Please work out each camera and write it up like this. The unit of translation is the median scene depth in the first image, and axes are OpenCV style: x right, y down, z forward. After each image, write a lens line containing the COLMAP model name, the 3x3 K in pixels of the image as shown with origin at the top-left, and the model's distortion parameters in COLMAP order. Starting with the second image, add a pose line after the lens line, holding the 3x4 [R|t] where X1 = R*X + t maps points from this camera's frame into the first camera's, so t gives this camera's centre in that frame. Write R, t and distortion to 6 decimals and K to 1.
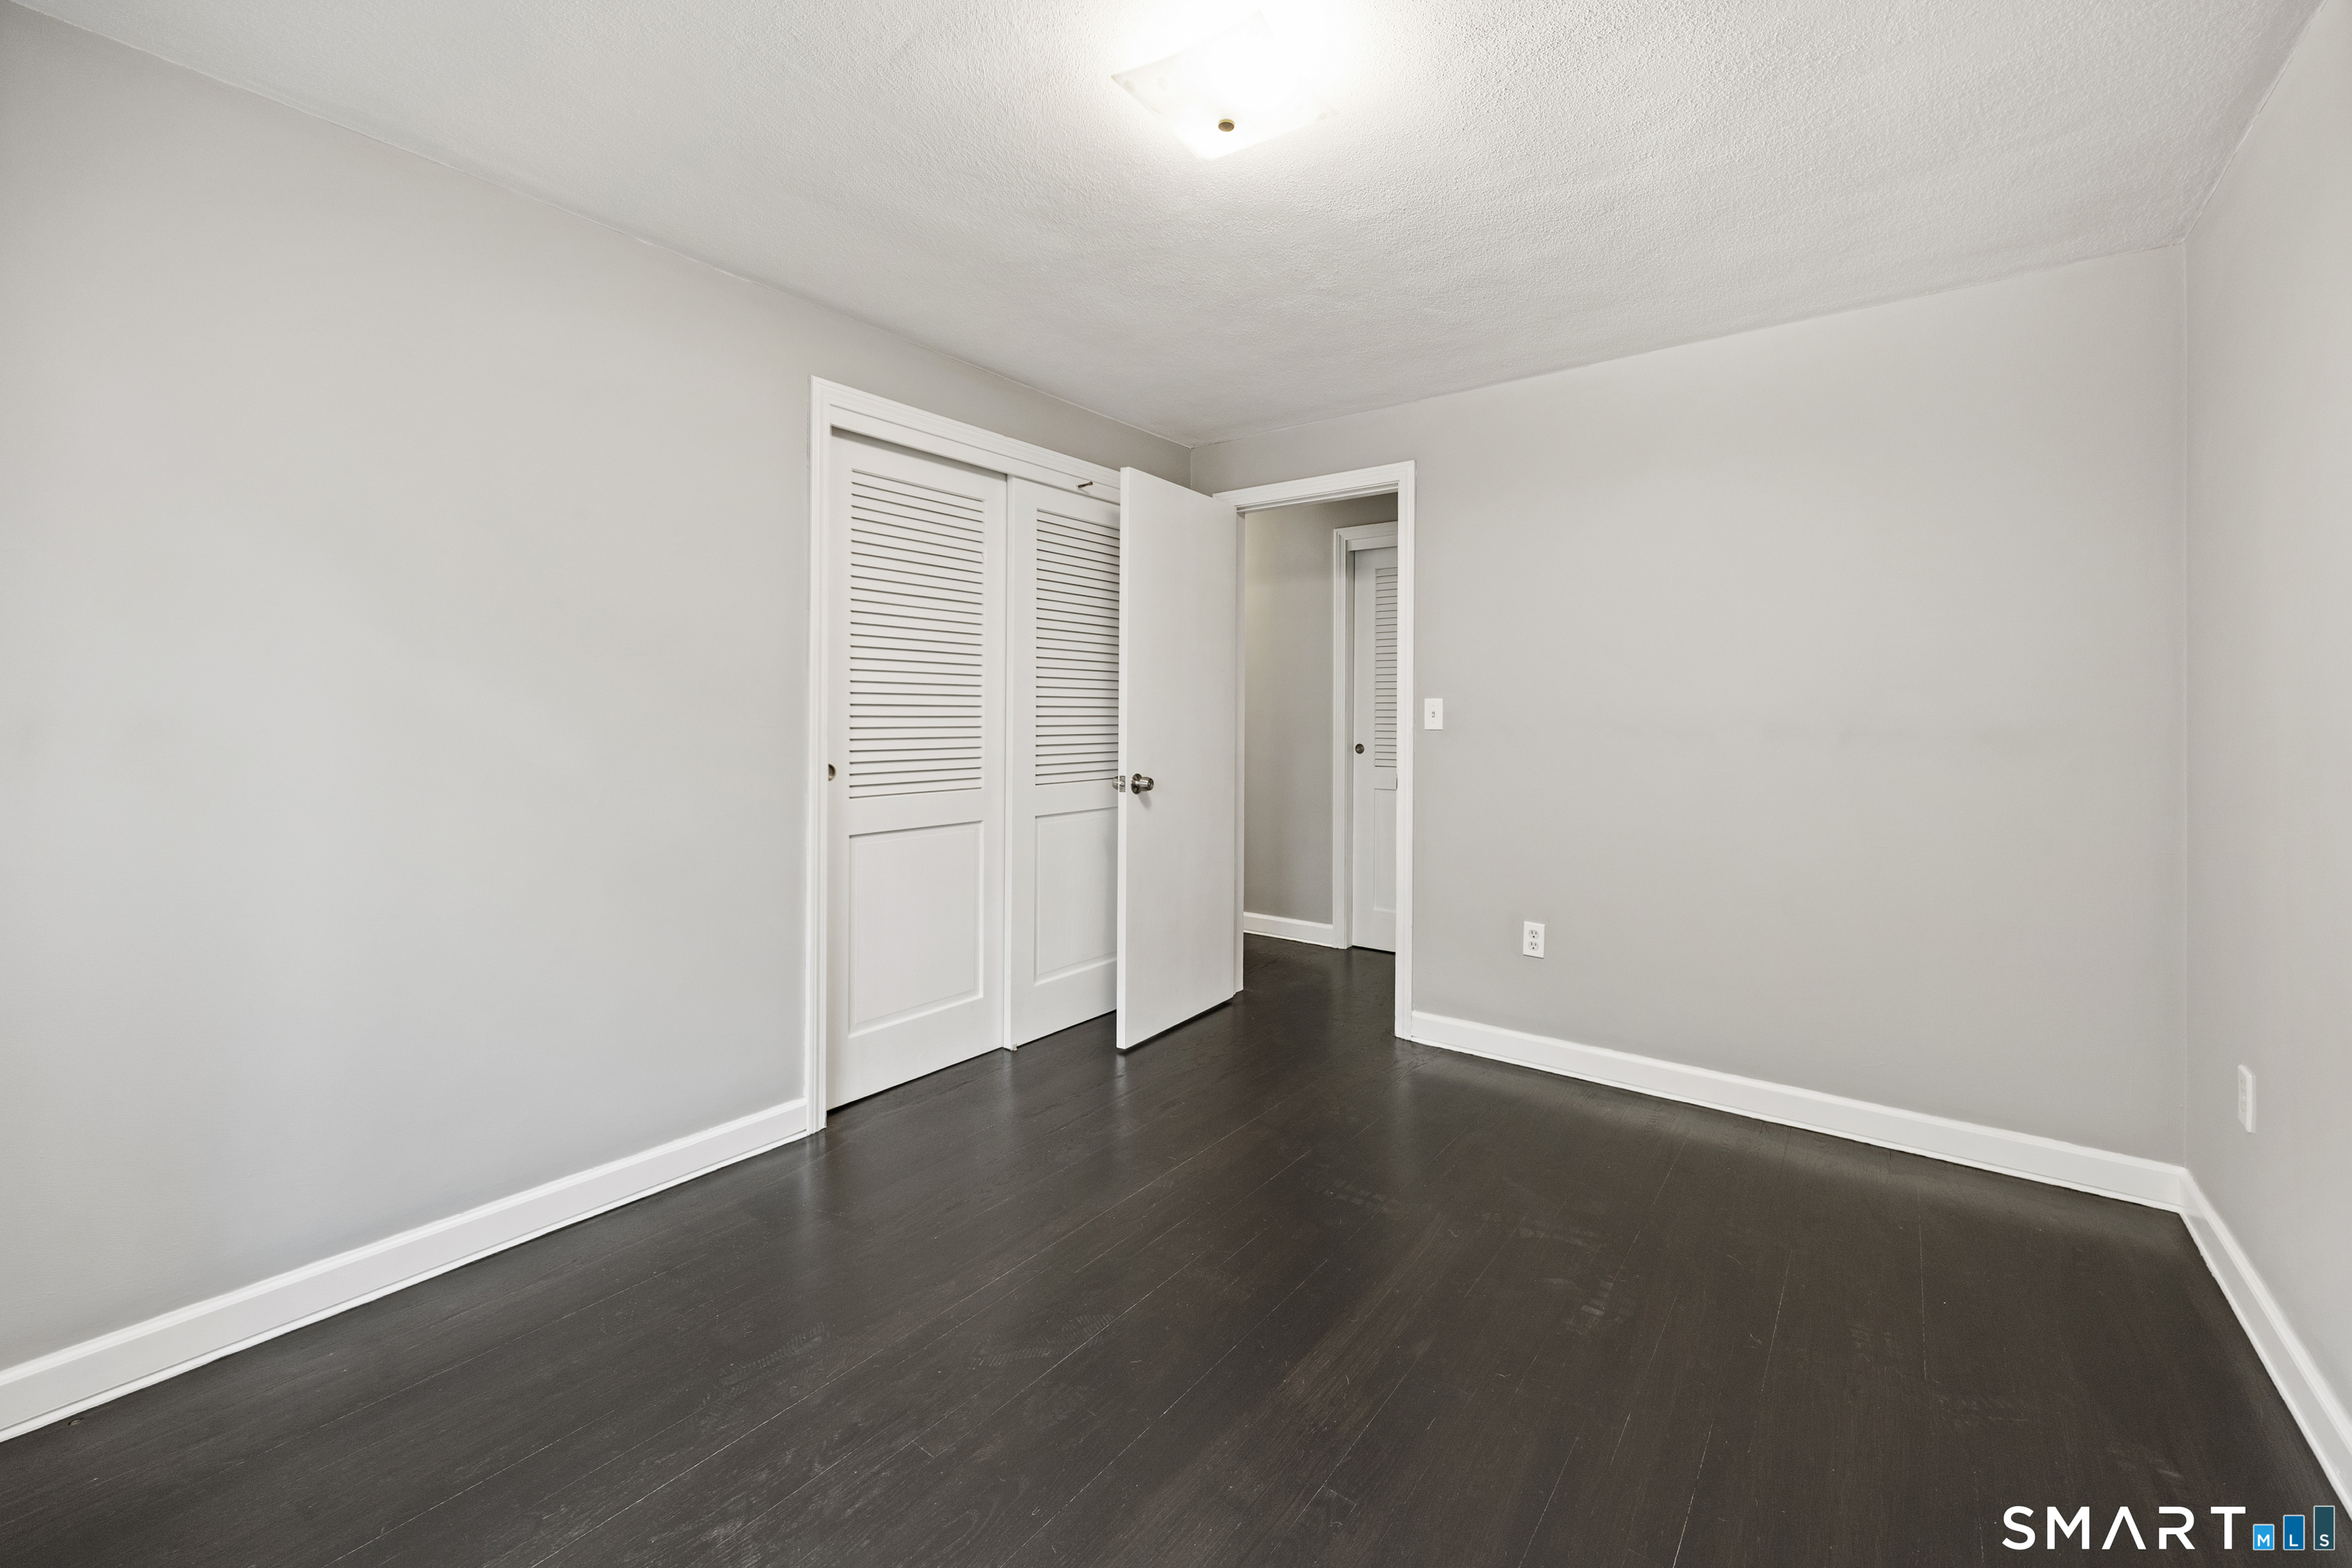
lens RADIAL K [[937.8, 0, 1171.1], [0, 937.8, 729.0], [0, 0, 1]] dist [0.001758, 0.000260]
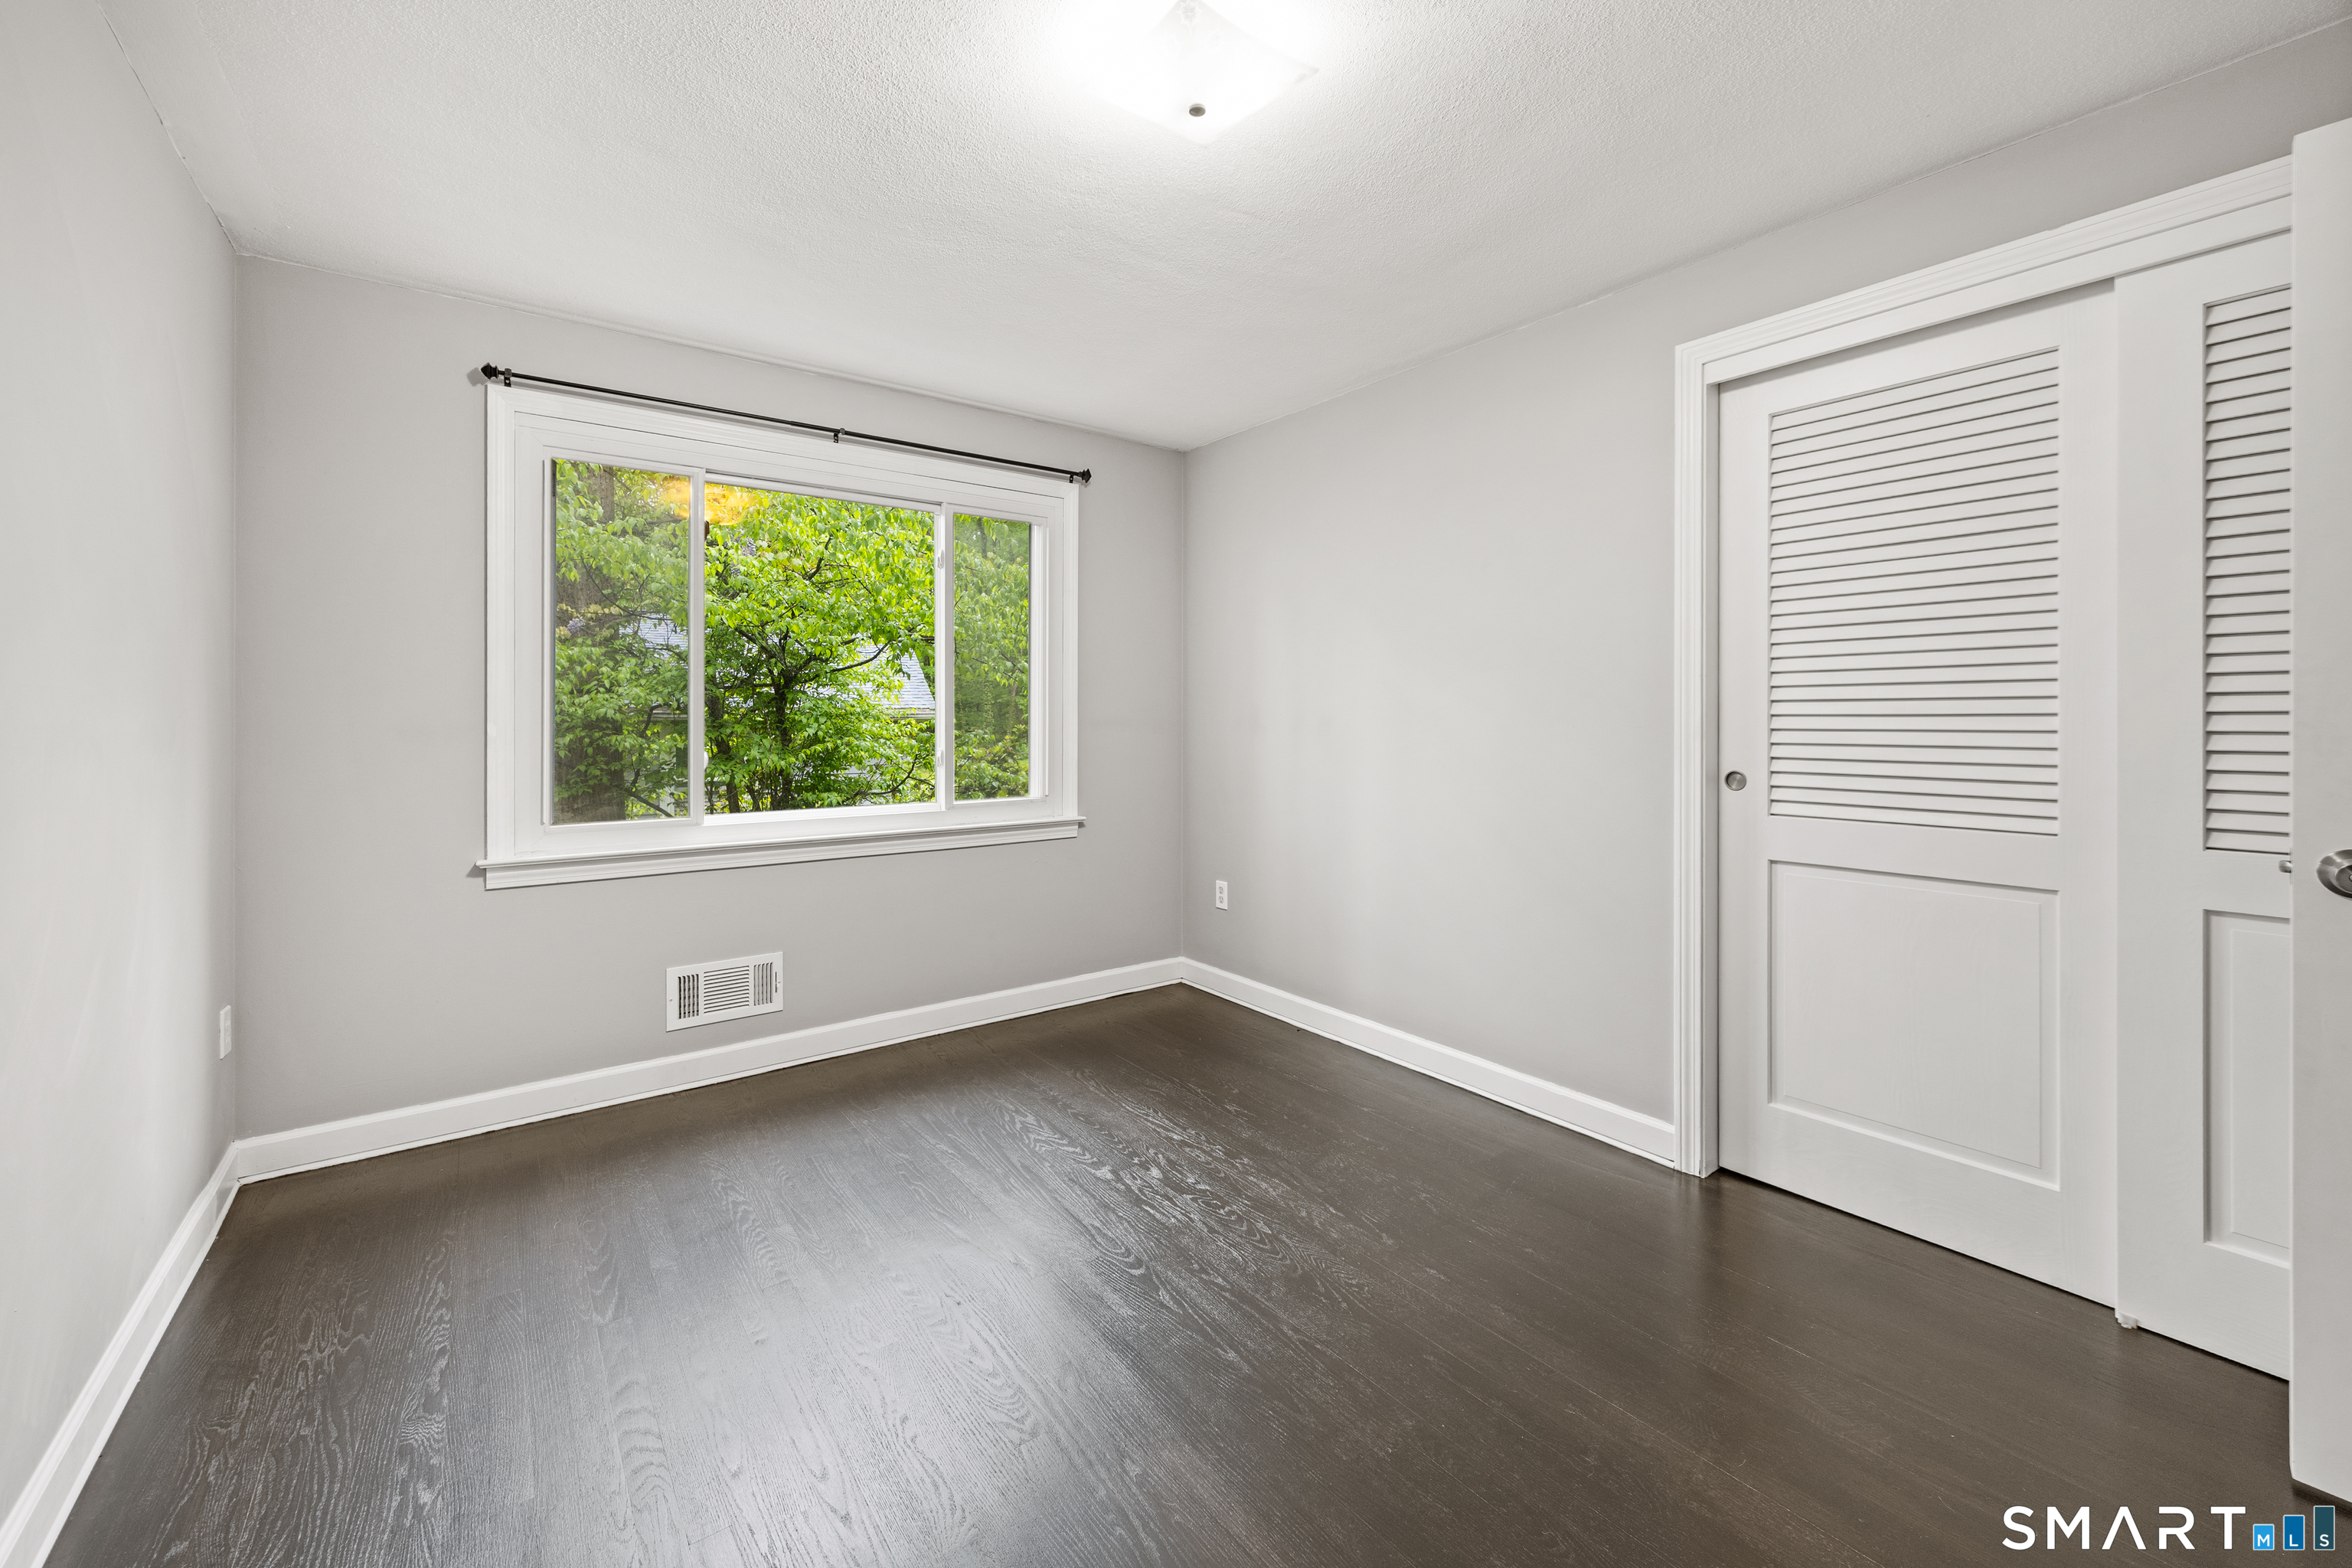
lens RADIAL K [[937.8, 0, 1171.1], [0, 937.8, 729.0], [0, 0, 1]] dist [0.001758, 0.000260]
pose [[-0.257464, 0.006361, -0.966267, 0.584821], [-0.011915, 0.999881, 0.009757, -0.002963], [0.966214, 0.014025, -0.257358, 0.699779]]
